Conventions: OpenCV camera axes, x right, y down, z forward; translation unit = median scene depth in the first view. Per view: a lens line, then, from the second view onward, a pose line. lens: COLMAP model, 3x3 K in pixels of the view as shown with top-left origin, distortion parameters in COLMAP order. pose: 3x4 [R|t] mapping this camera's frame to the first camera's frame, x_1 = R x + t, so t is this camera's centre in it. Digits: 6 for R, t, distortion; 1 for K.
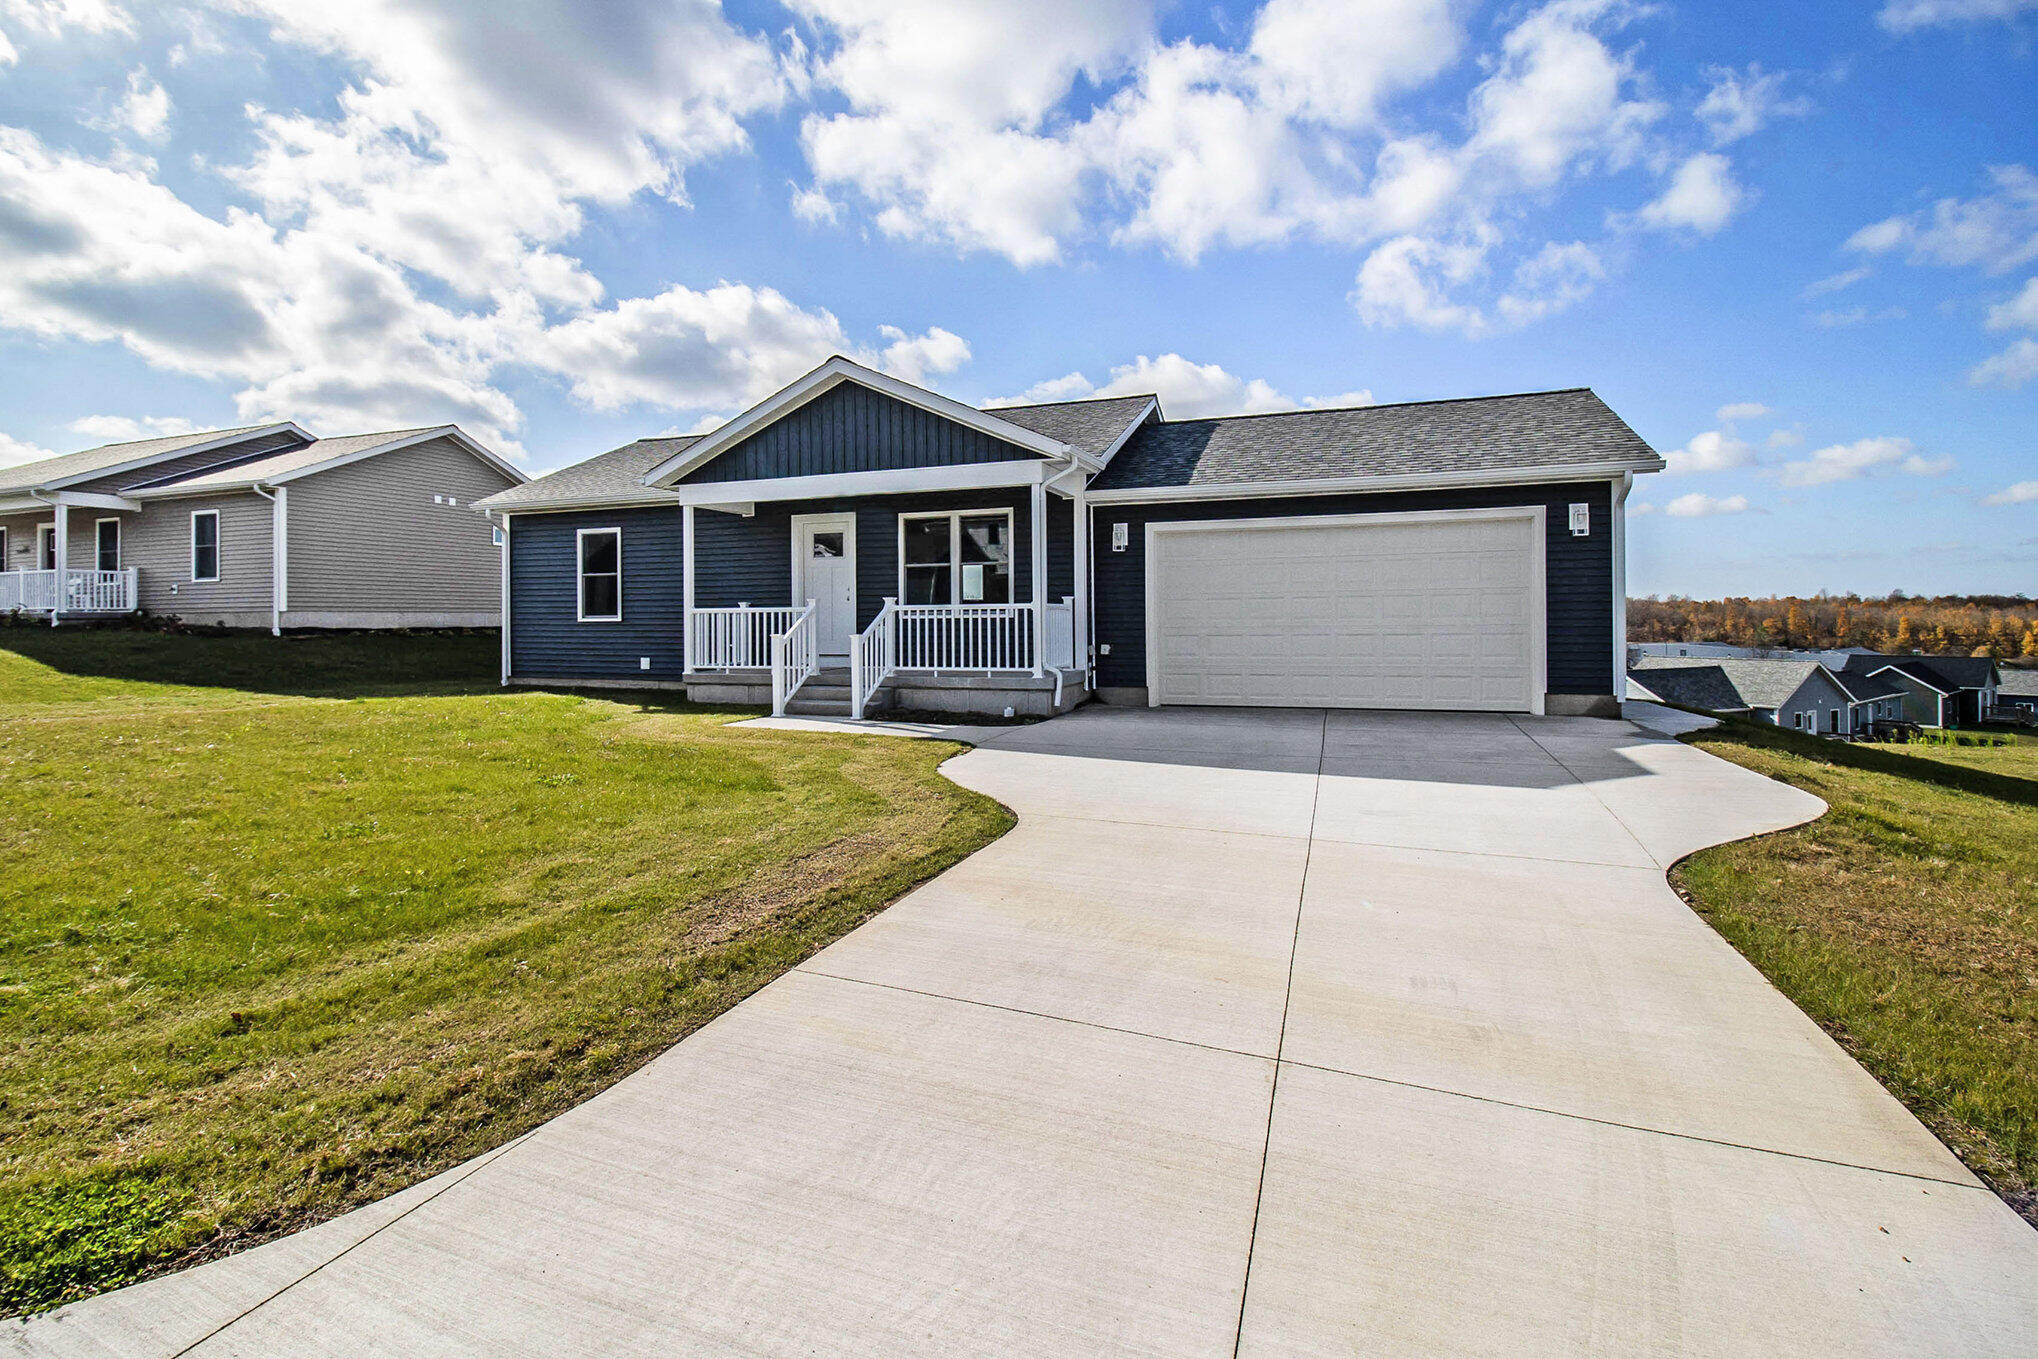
lens RADIAL K [[972.8, 0, 1020.5], [0, 972.8, 653.0], [0, 0, 1]] dist [-0.037213, -0.000199]
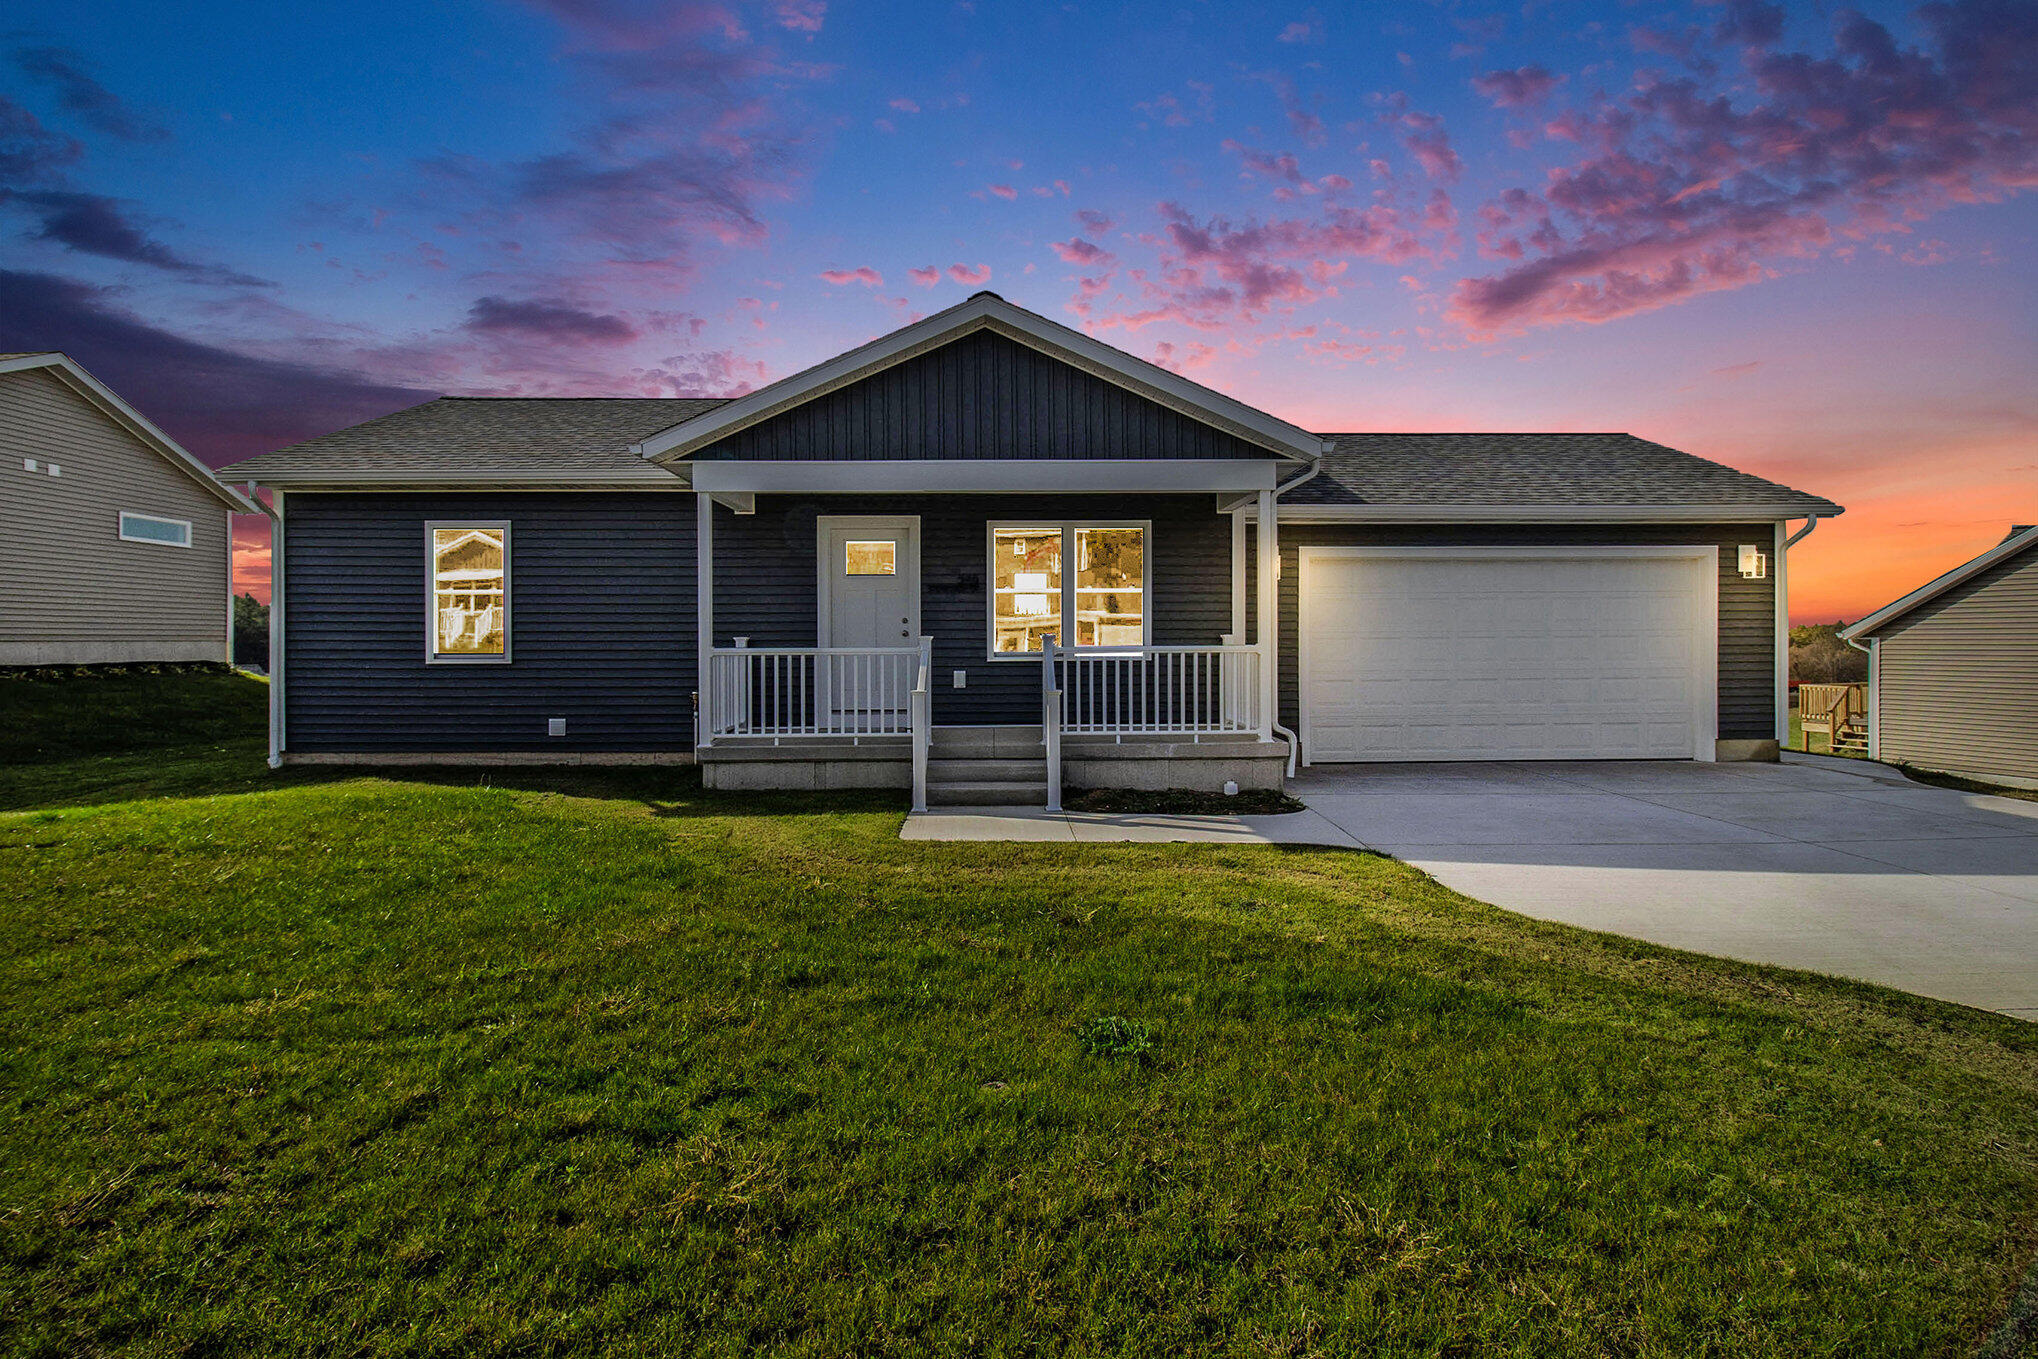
lens RADIAL K [[972.8, 0, 1020.5], [0, 972.8, 653.0], [0, 0, 1]] dist [-0.037213, -0.000199]
pose [[0.926702, -0.000358, 0.375796, -0.436271], [0.008970, 0.999736, -0.021166, -0.029441], [-0.375689, 0.022986, 0.926461, 0.338714]]
